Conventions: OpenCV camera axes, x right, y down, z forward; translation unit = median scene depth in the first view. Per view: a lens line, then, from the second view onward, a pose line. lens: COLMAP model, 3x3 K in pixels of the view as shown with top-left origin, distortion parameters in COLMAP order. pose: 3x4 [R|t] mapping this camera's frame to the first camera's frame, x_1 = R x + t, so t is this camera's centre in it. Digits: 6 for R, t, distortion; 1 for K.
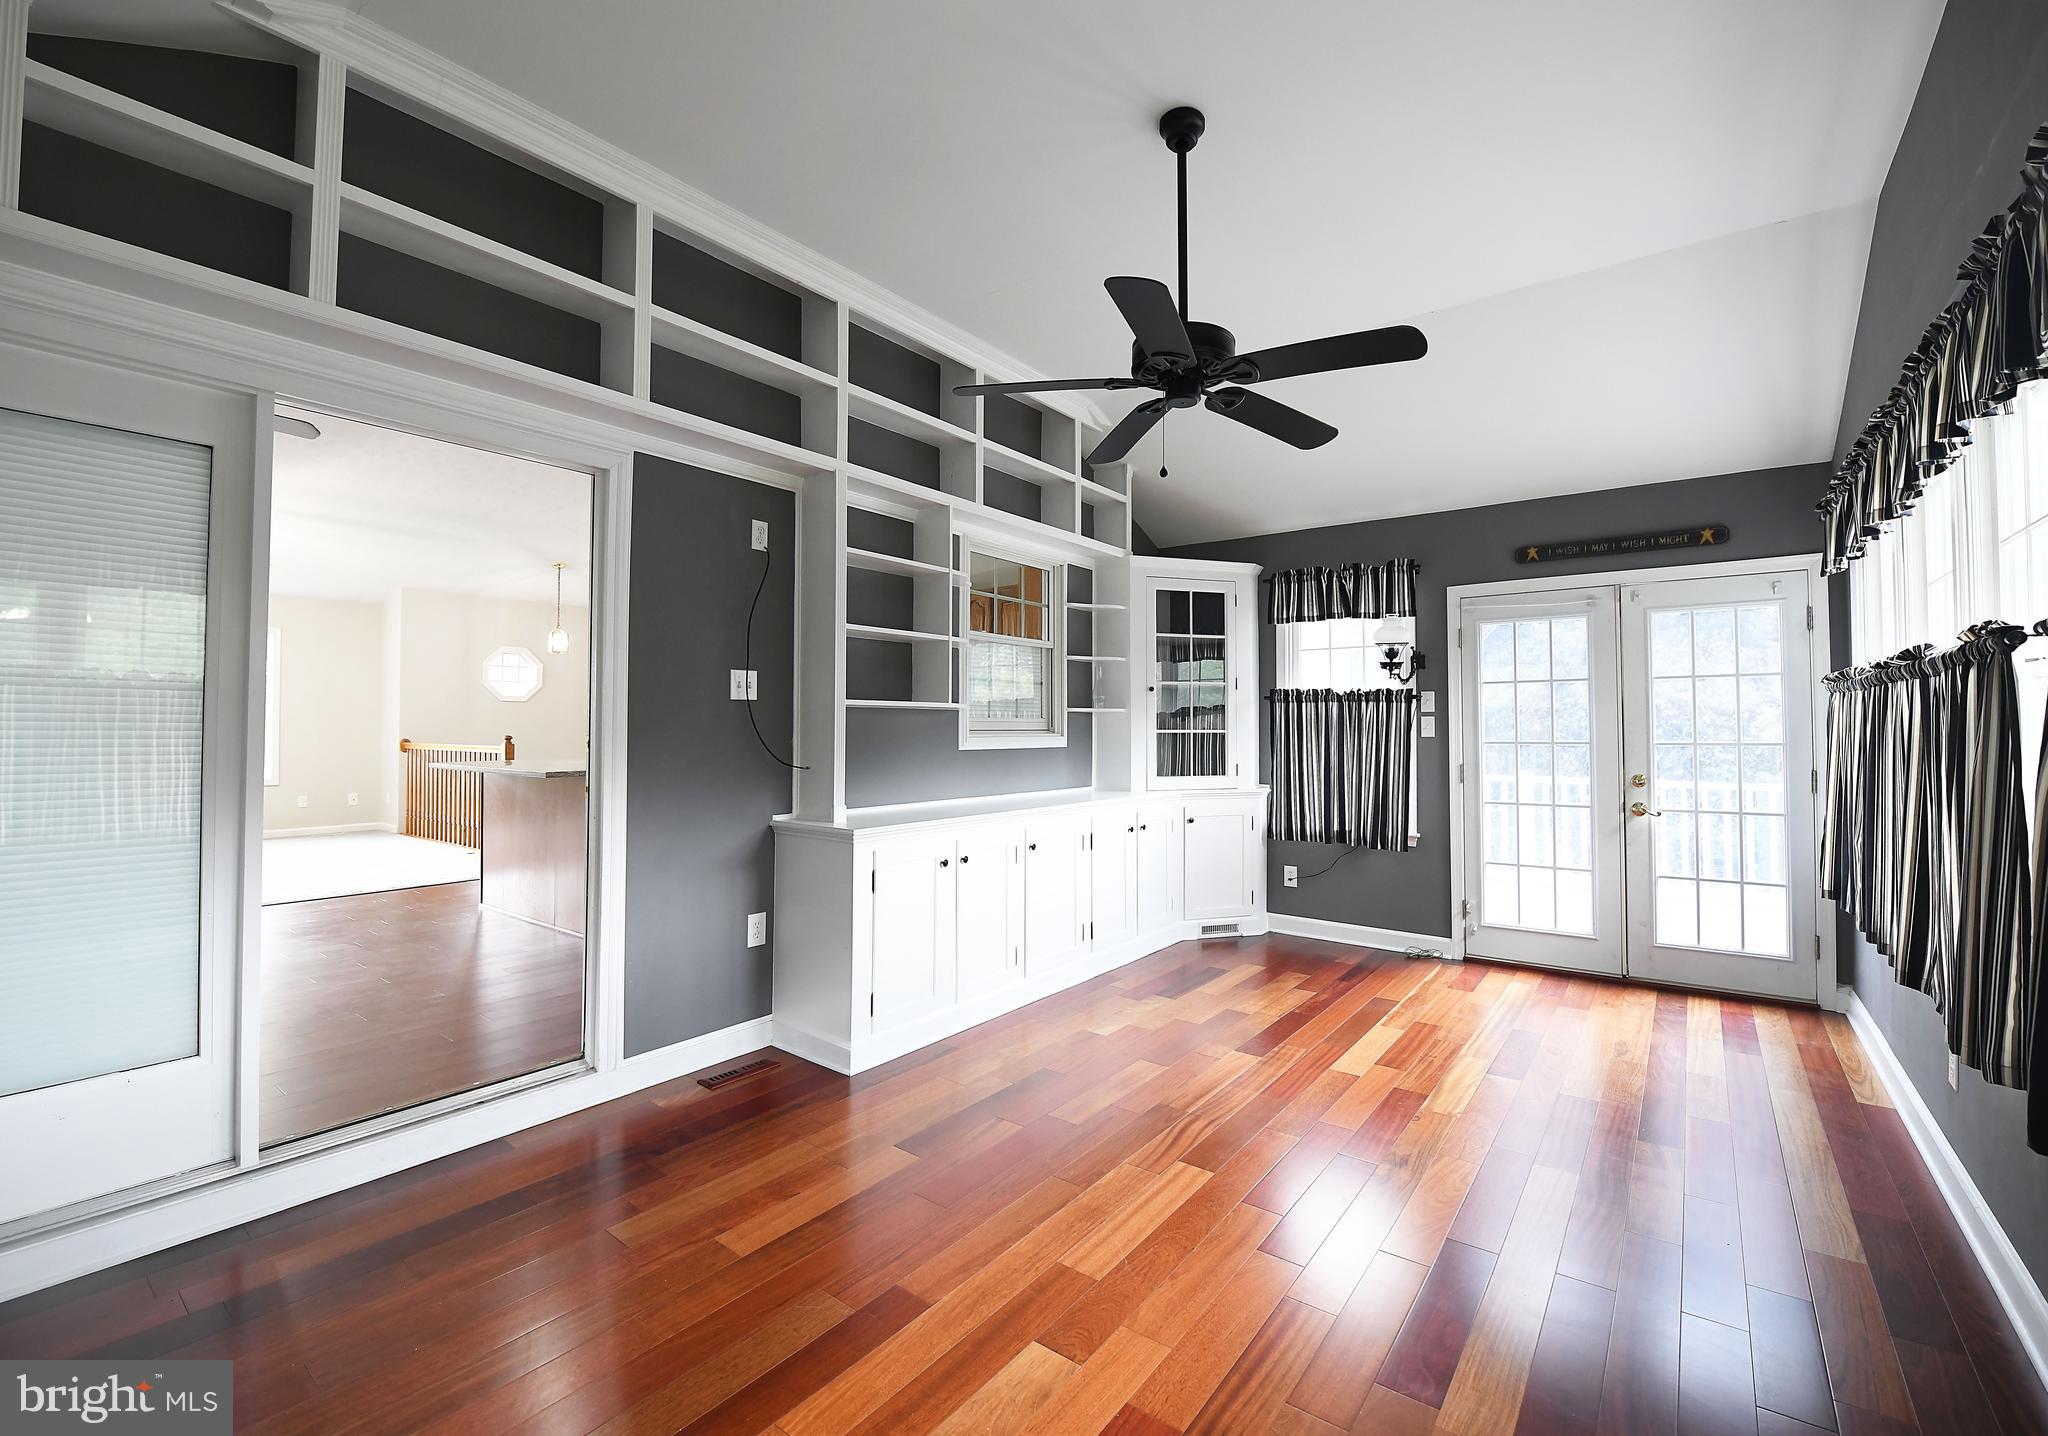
lens RADIAL K [[882.2, 0, 1025.7], [0, 882.2, 713.0], [0, 0, 1]] dist [-0.002064, -0.000151]
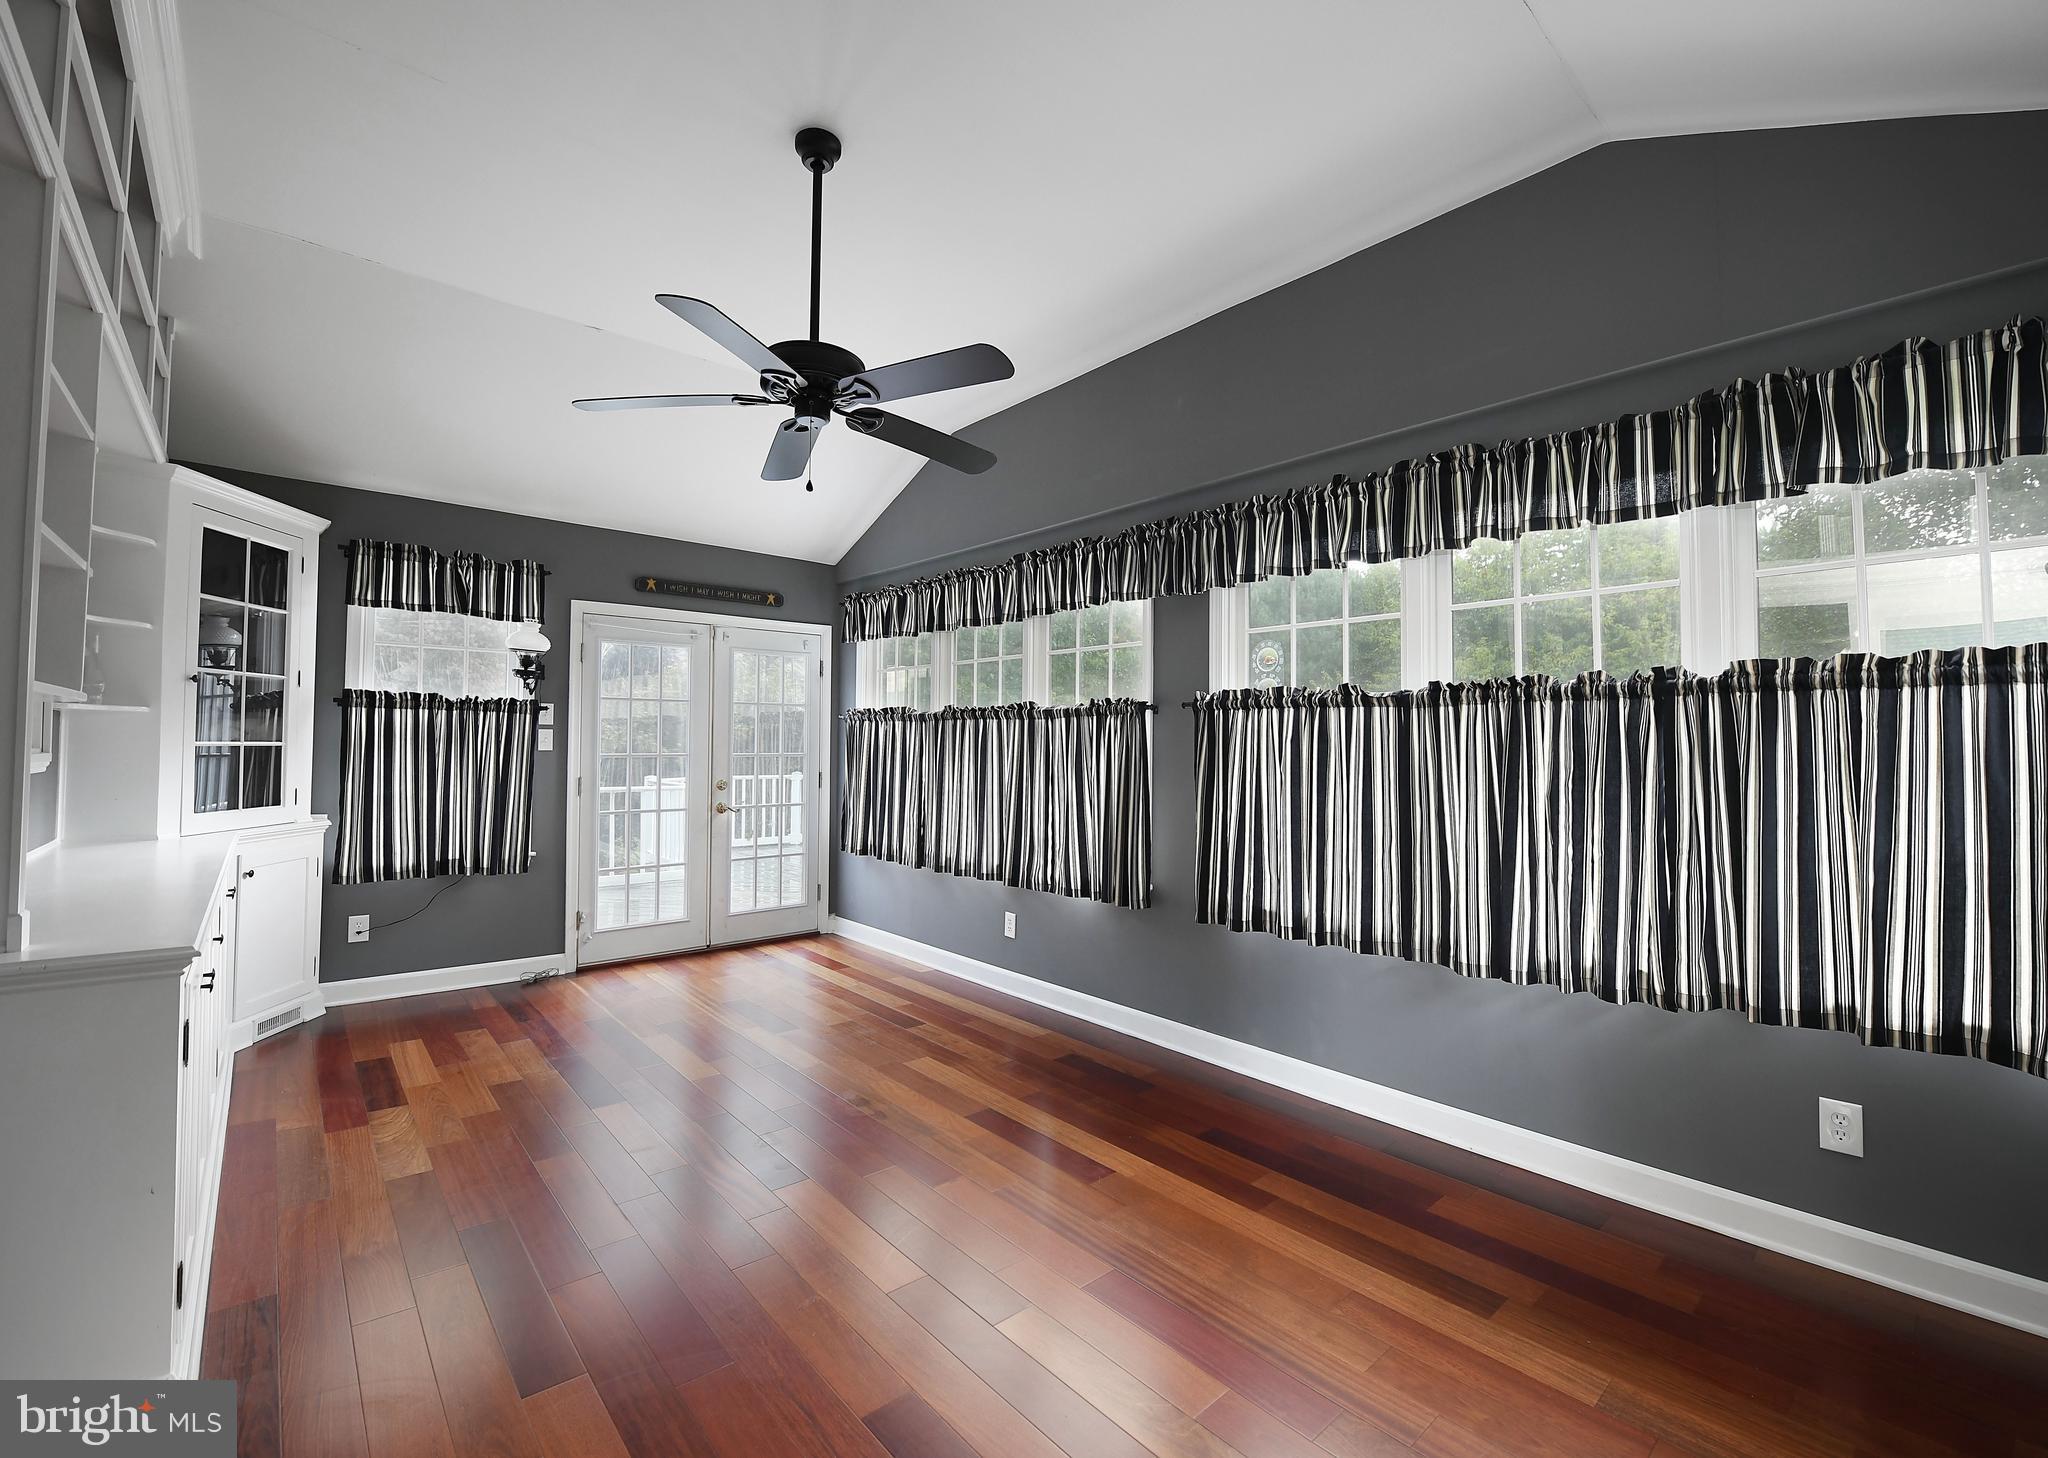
lens RADIAL K [[887.7, 0, 1024.8], [0, 887.7, 729.0], [0, 0, 1]] dist [0.001317, 0.000127]
pose [[0.214540, 0.019247, 0.976525, -0.374154], [-0.025040, 0.999586, -0.014200, 0.004218], [-0.976394, -0.021406, 0.214933, 0.272952]]
